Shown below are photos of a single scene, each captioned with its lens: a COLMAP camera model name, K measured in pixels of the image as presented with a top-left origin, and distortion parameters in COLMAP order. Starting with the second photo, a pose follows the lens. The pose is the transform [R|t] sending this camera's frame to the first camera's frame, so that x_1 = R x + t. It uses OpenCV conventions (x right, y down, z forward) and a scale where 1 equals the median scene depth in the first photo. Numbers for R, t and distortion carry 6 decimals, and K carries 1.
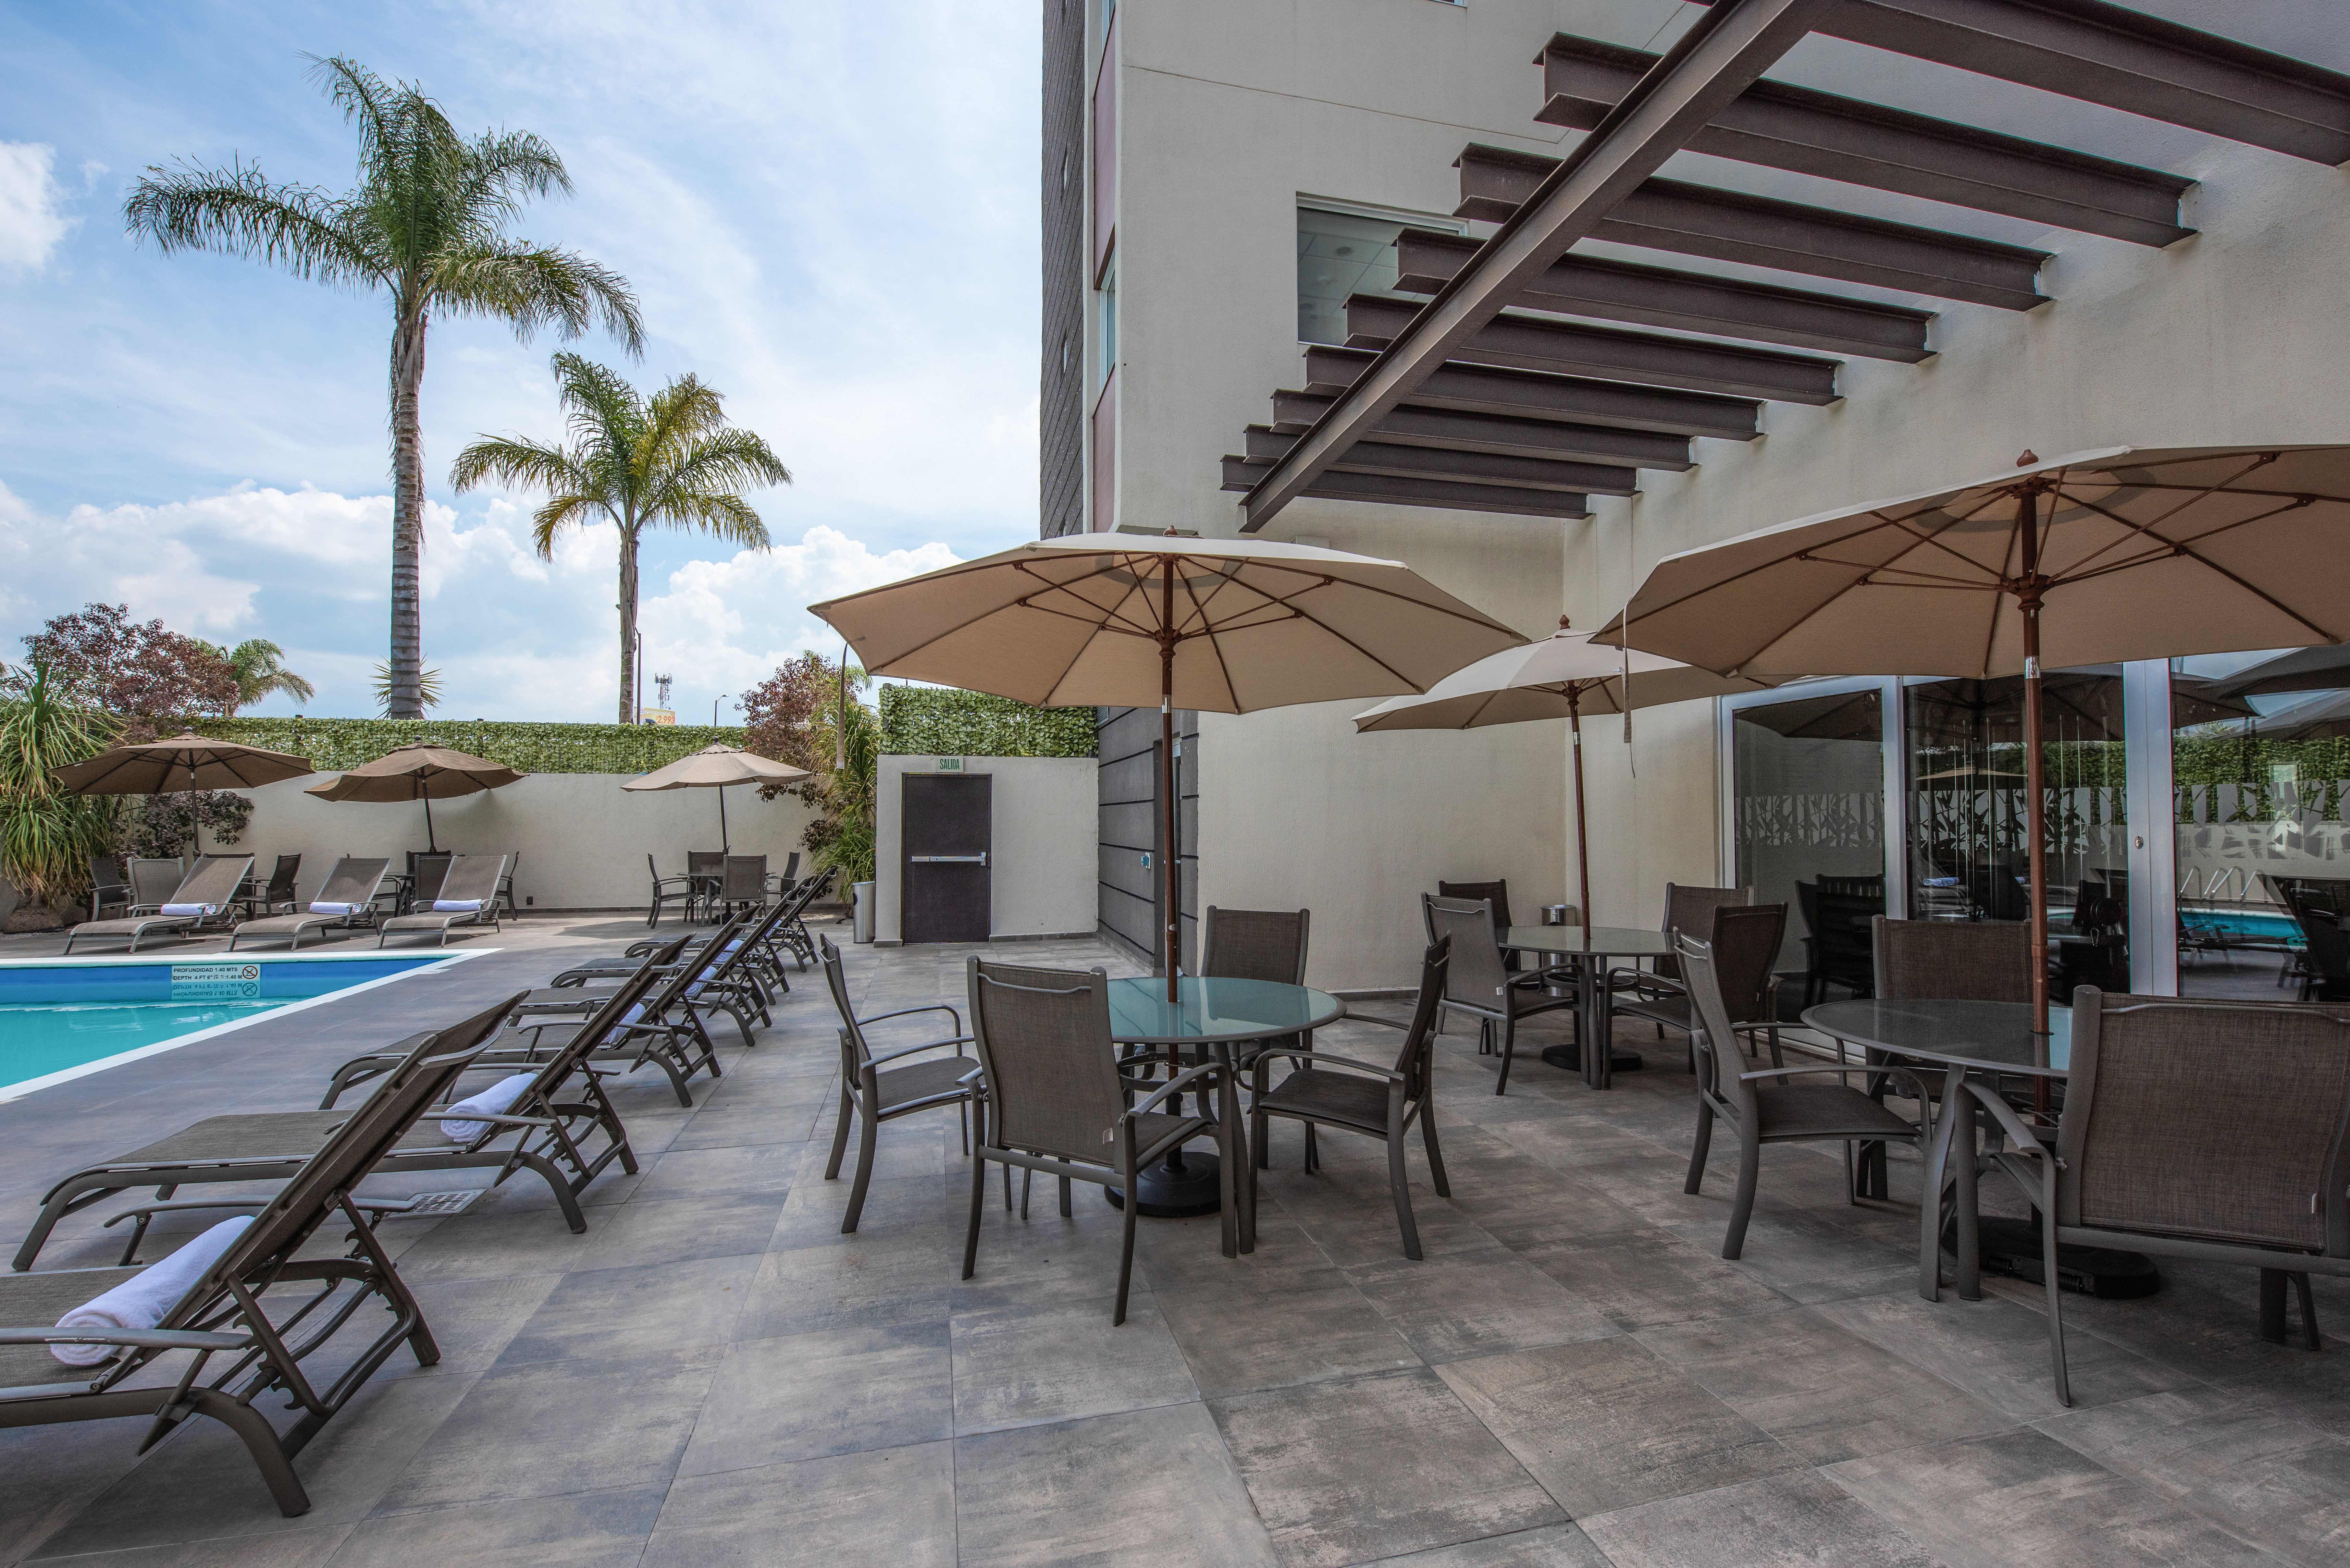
lens RADIAL K [[963.4, 0, 1175.0], [0, 963.4, 784.0], [0, 0, 1]] dist [-0.001325, 0.000269]
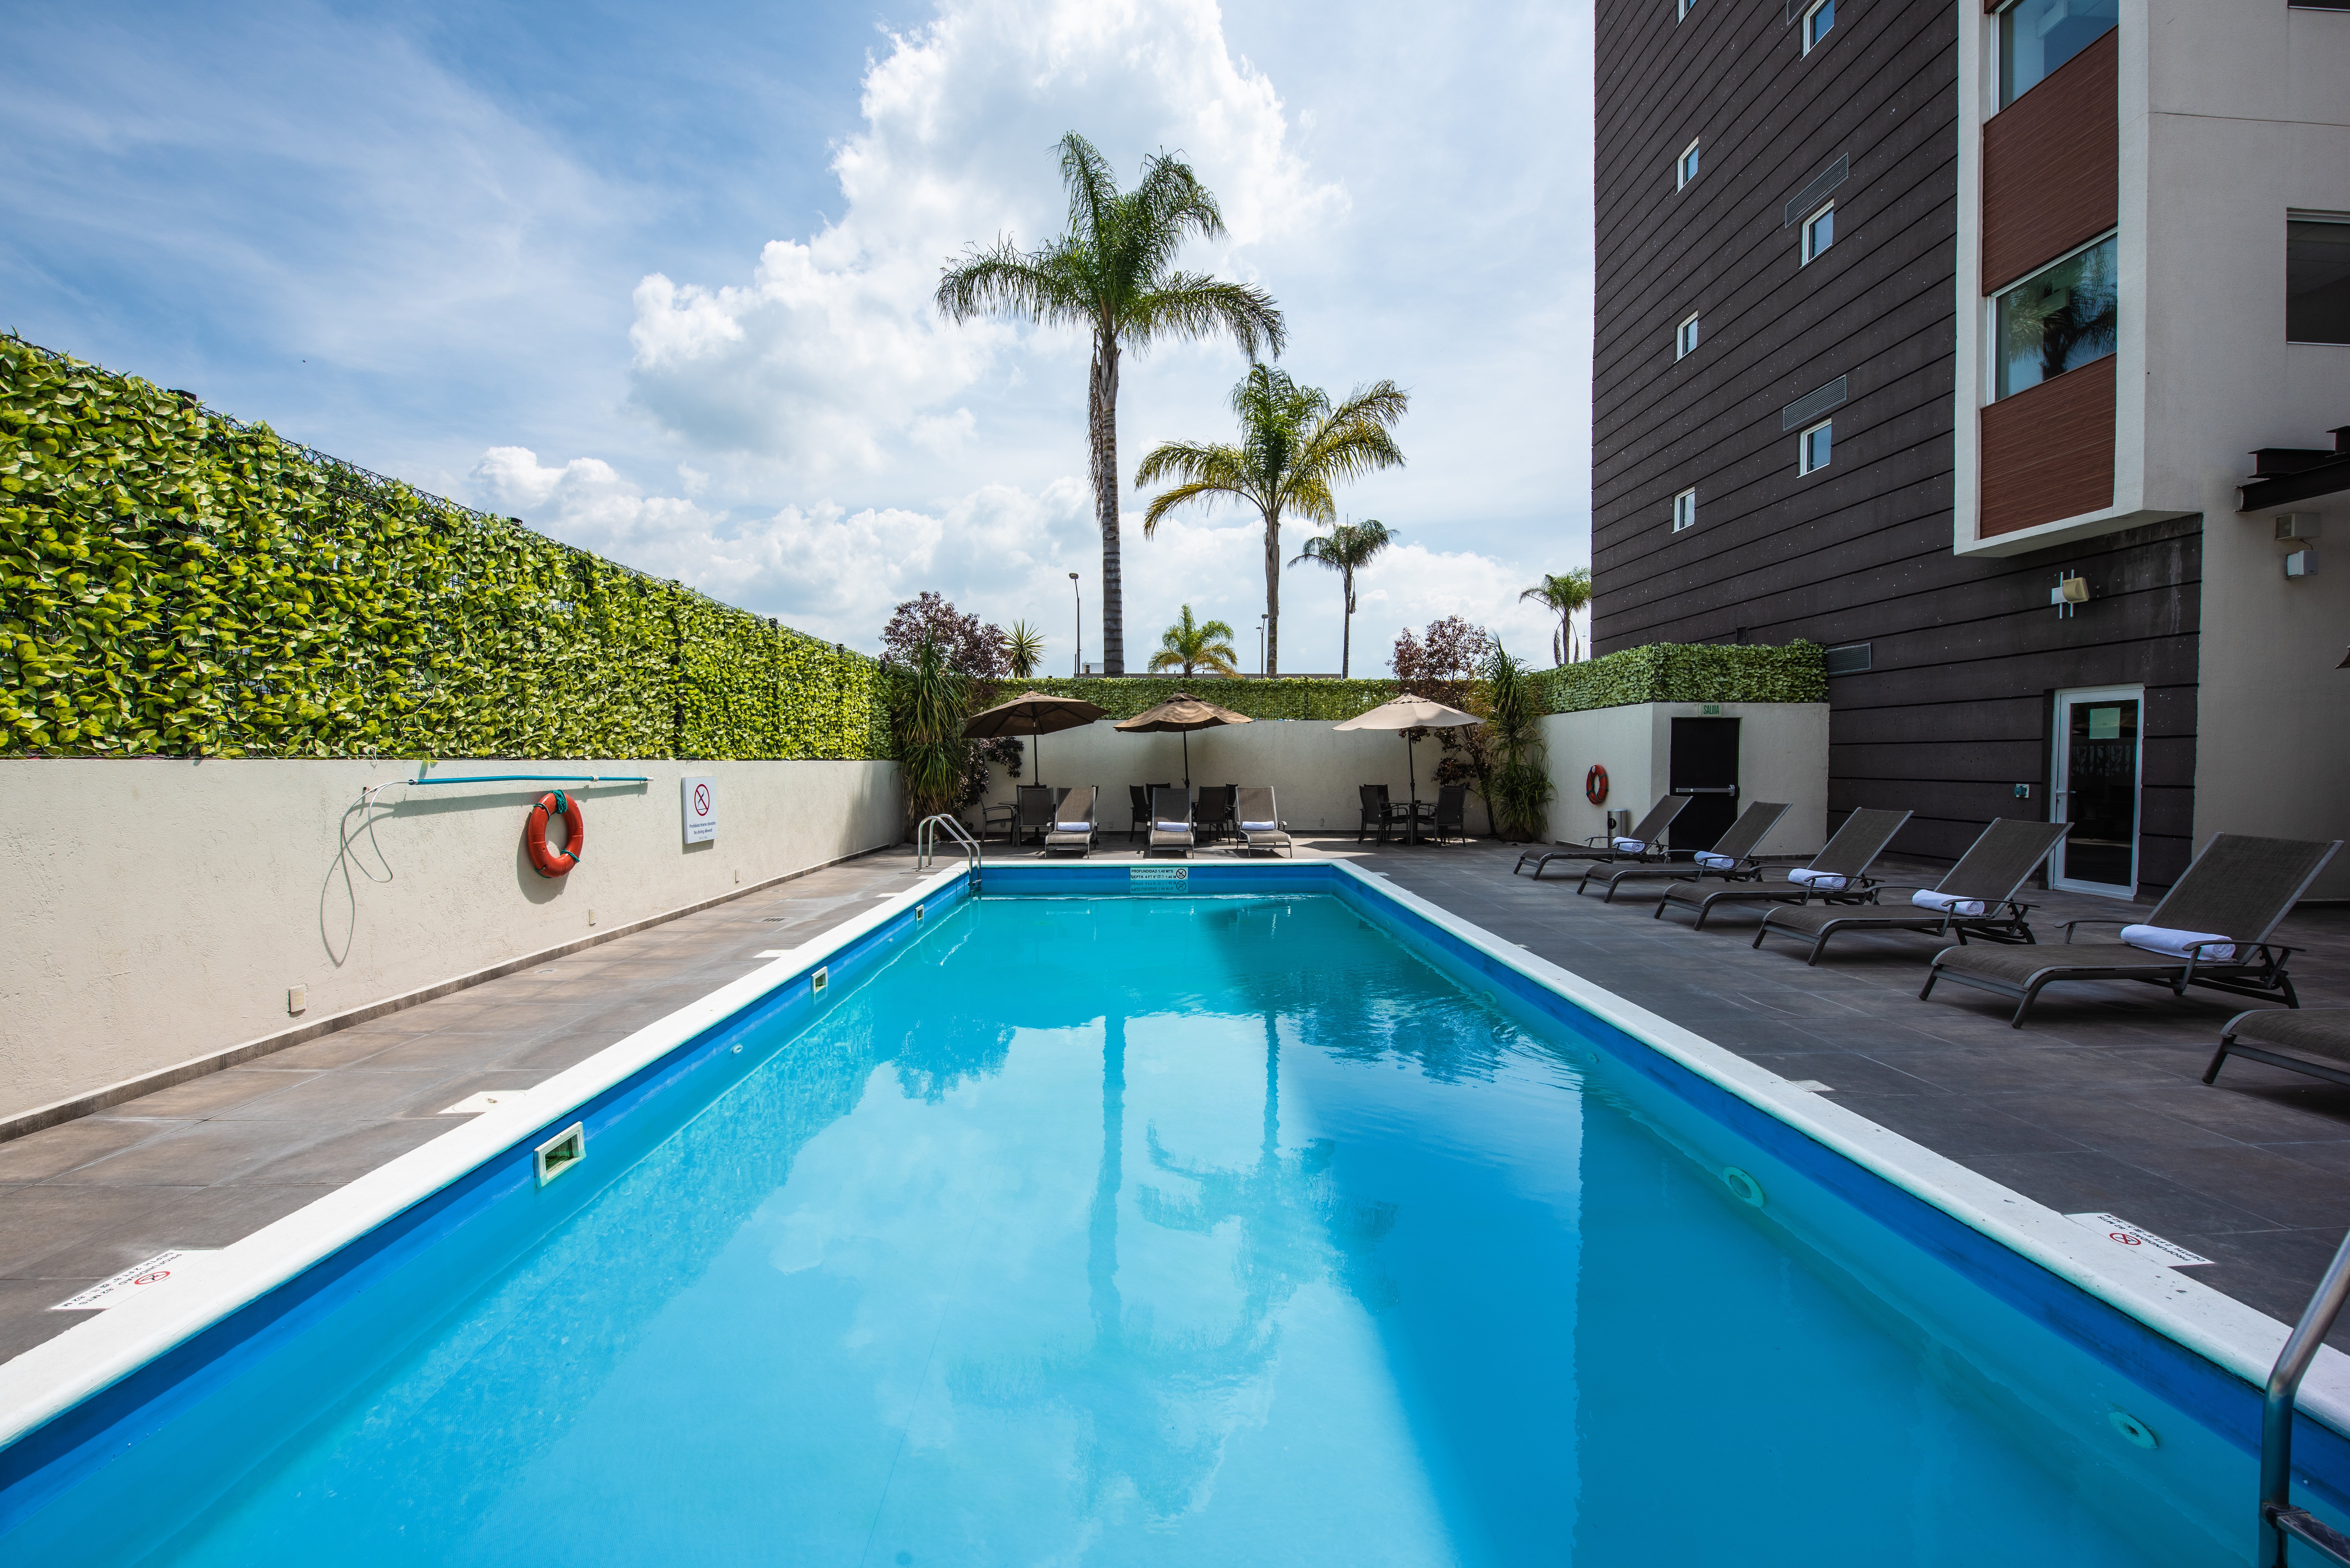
lens RADIAL K [[963.4, 0, 1175.0], [0, 963.4, 784.0], [0, 0, 1]] dist [-0.001325, 0.000269]
pose [[0.980952, -0.000880, -0.194250, -0.633424], [0.011942, 0.998371, 0.055784, -0.003337], [0.193885, -0.057041, 0.979365, -0.275419]]
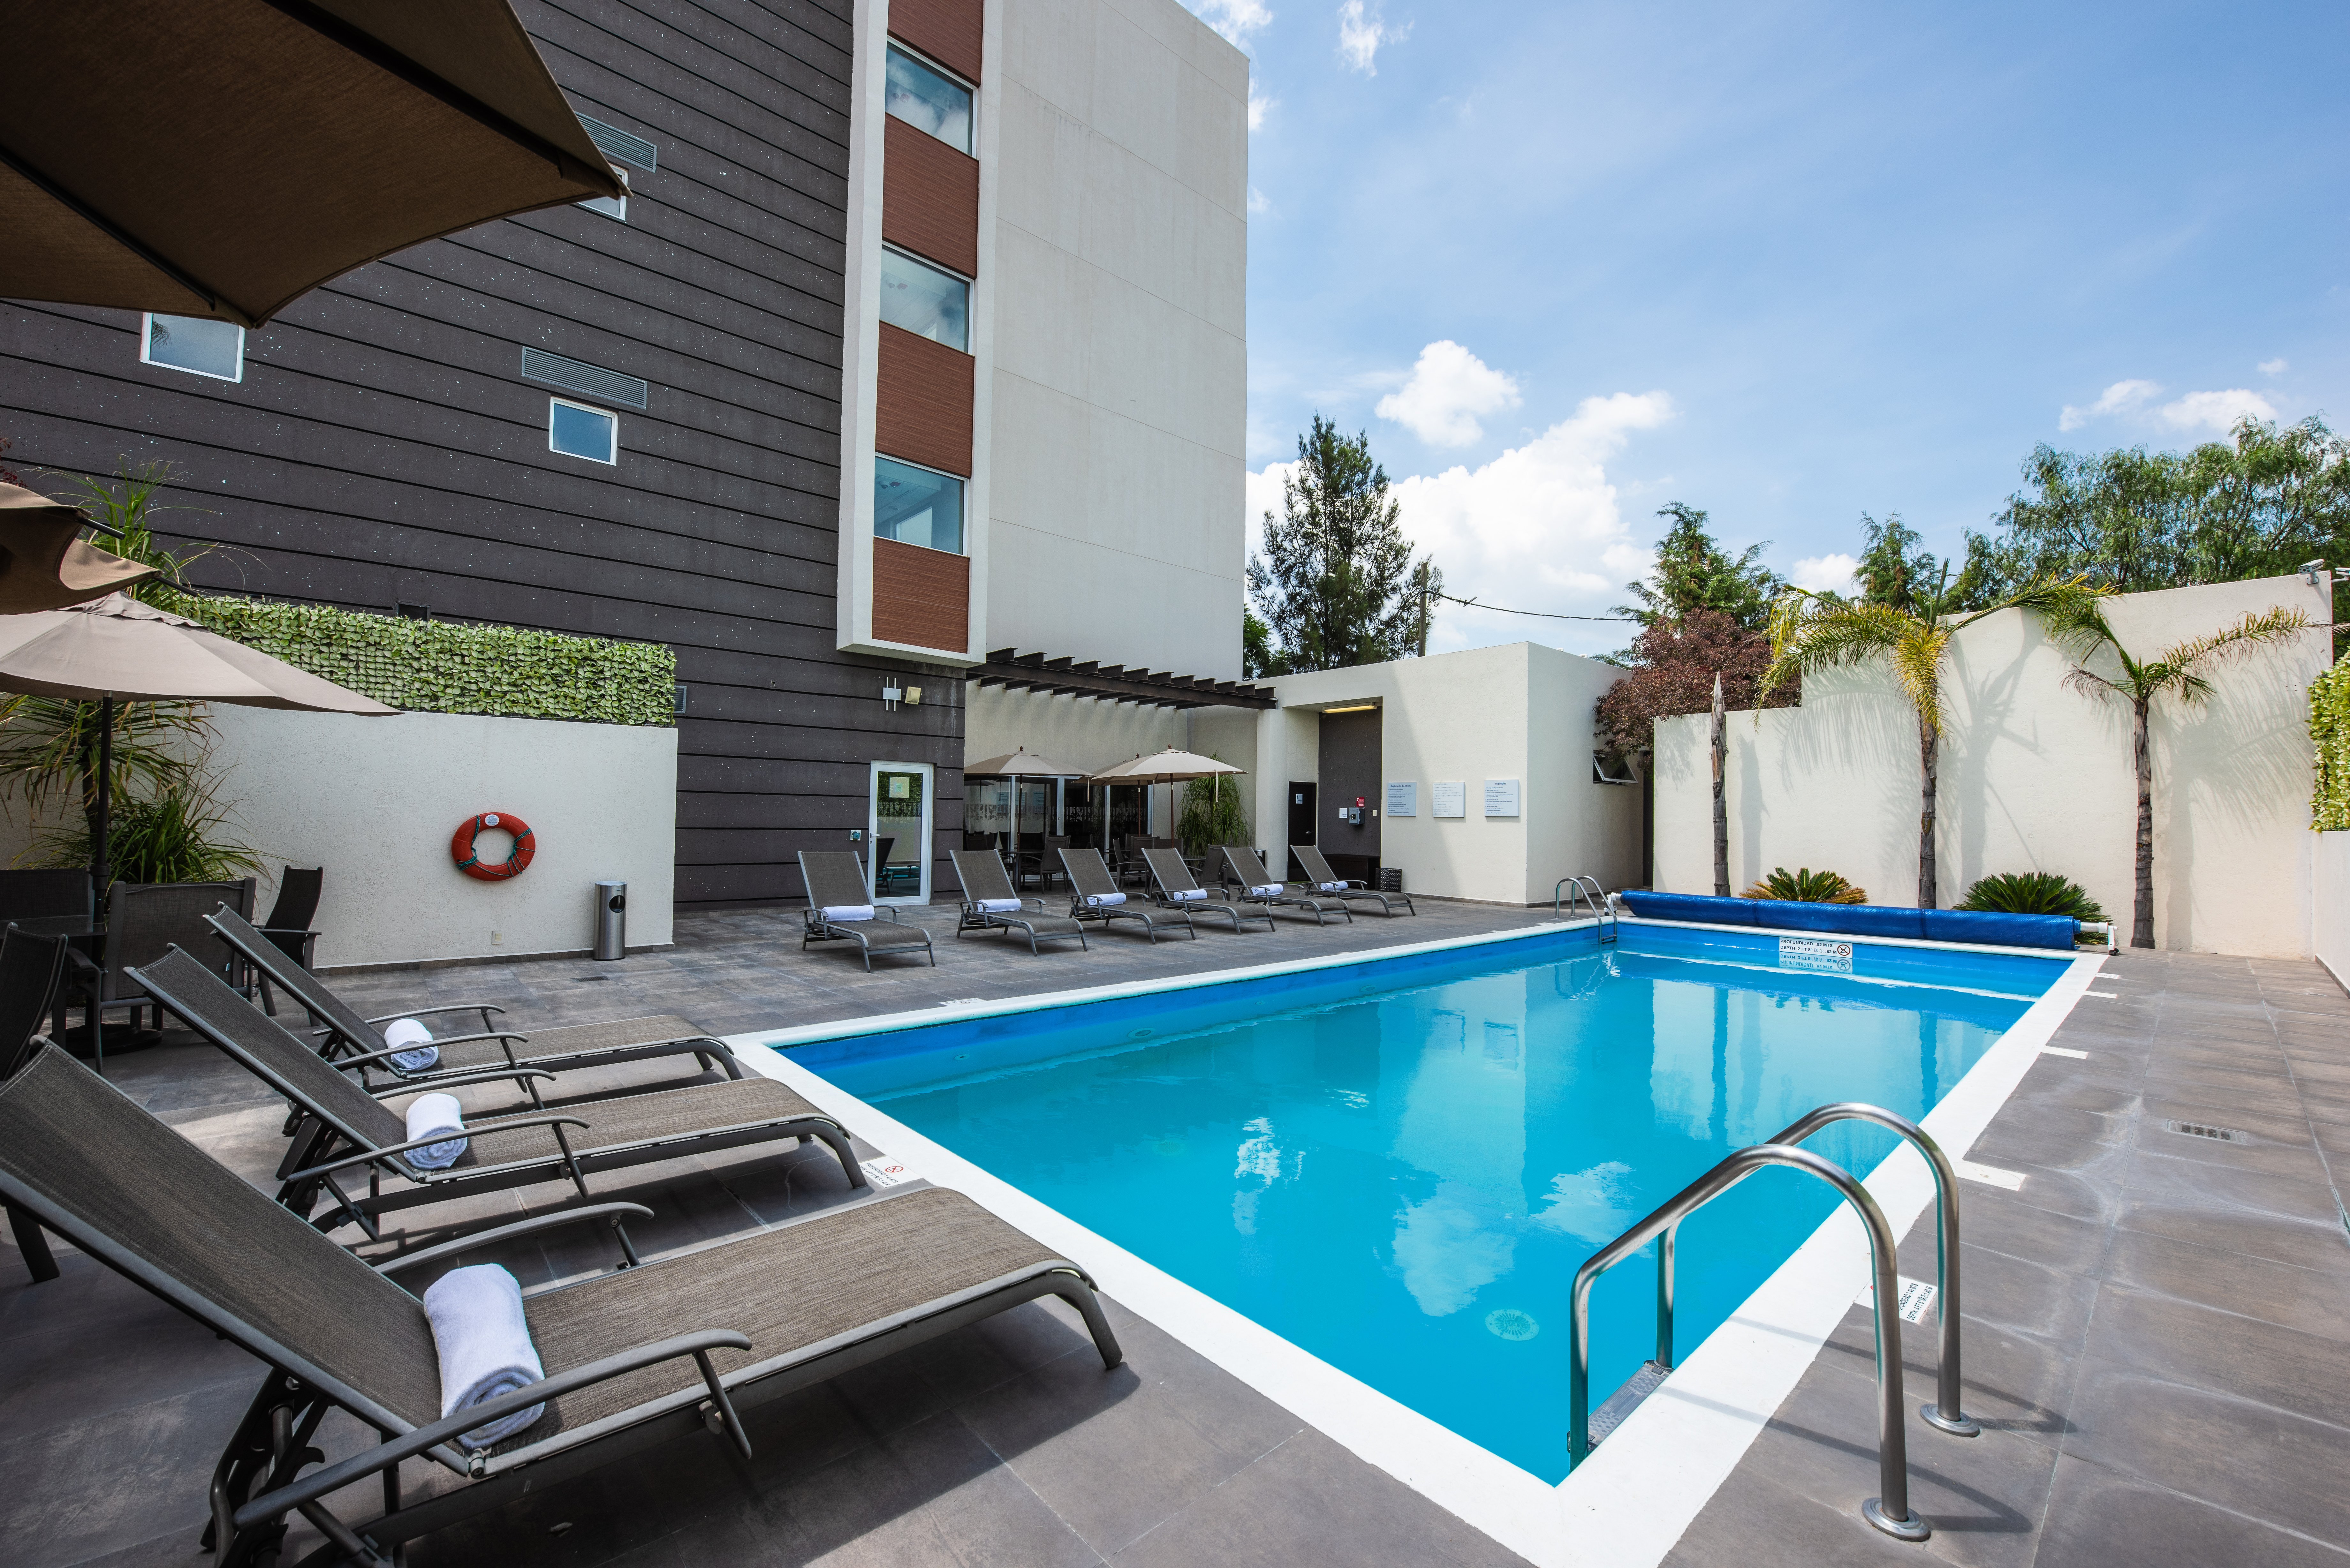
lens RADIAL K [[964.9, 0, 1175.0], [0, 964.9, 784.0], [0, 0, 1]] dist [0.036683, 0.000026]
pose [[-0.474427, 0.020086, 0.880066, -1.286533], [-0.046343, 0.997783, -0.047756, 0.041409], [-0.879074, -0.063442, -0.472444, 1.043472]]
